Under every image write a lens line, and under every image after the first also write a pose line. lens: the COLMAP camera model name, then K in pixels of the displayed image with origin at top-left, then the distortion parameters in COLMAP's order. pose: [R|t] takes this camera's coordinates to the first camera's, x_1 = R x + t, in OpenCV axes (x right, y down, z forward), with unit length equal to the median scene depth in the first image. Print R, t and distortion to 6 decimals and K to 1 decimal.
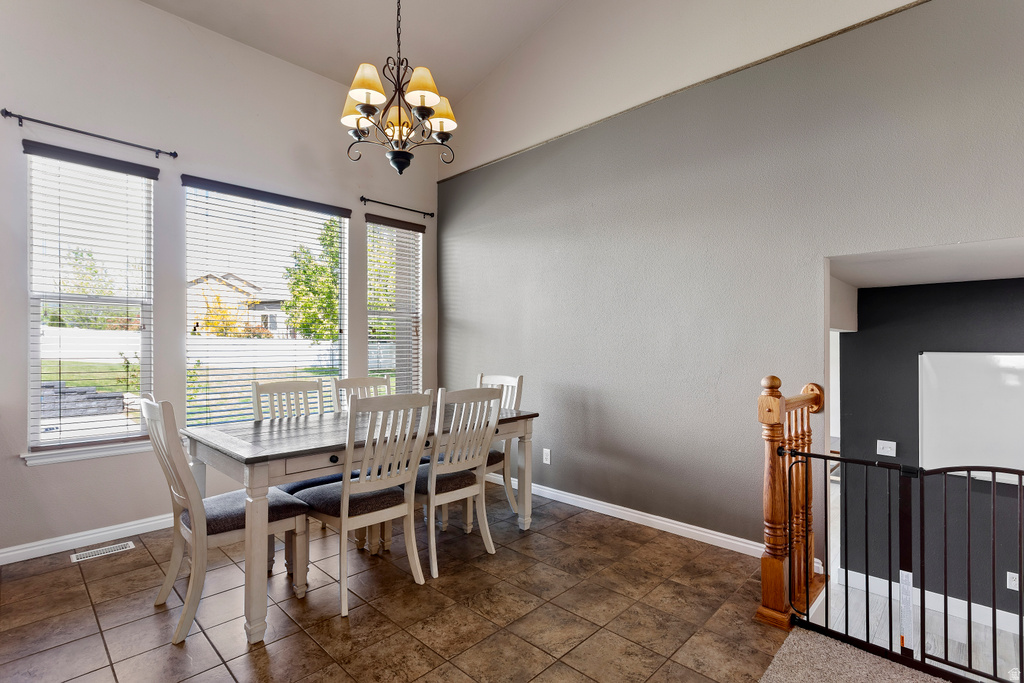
lens RADIAL K [[488.3, 0, 512.5], [0, 488.3, 344.4], [0, 0, 1]] dist [0.000151, 0.000174]
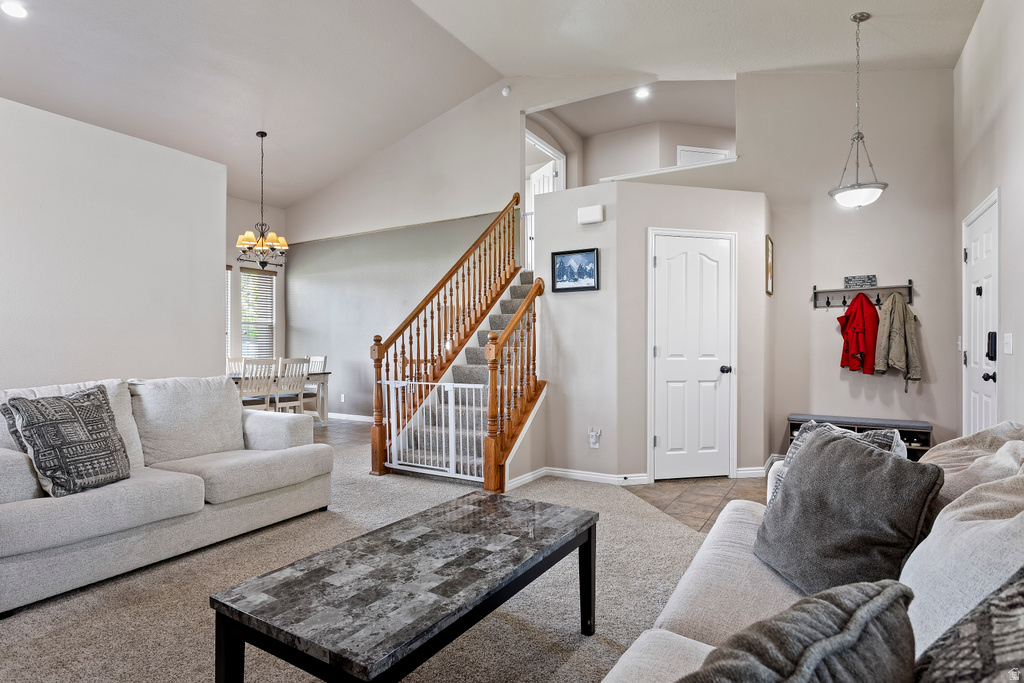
lens RADIAL K [[539.2, 0, 512.2], [0, 539.2, 344.0], [0, 0, 1]] dist [-0.005251, 0.001877]
pose [[0.976273, -0.000339, 0.216544, 0.271901], [0.000350, 1.000000, -0.000012, 0.012767], [-0.216544, 0.000088, 0.976273, -1.278988]]
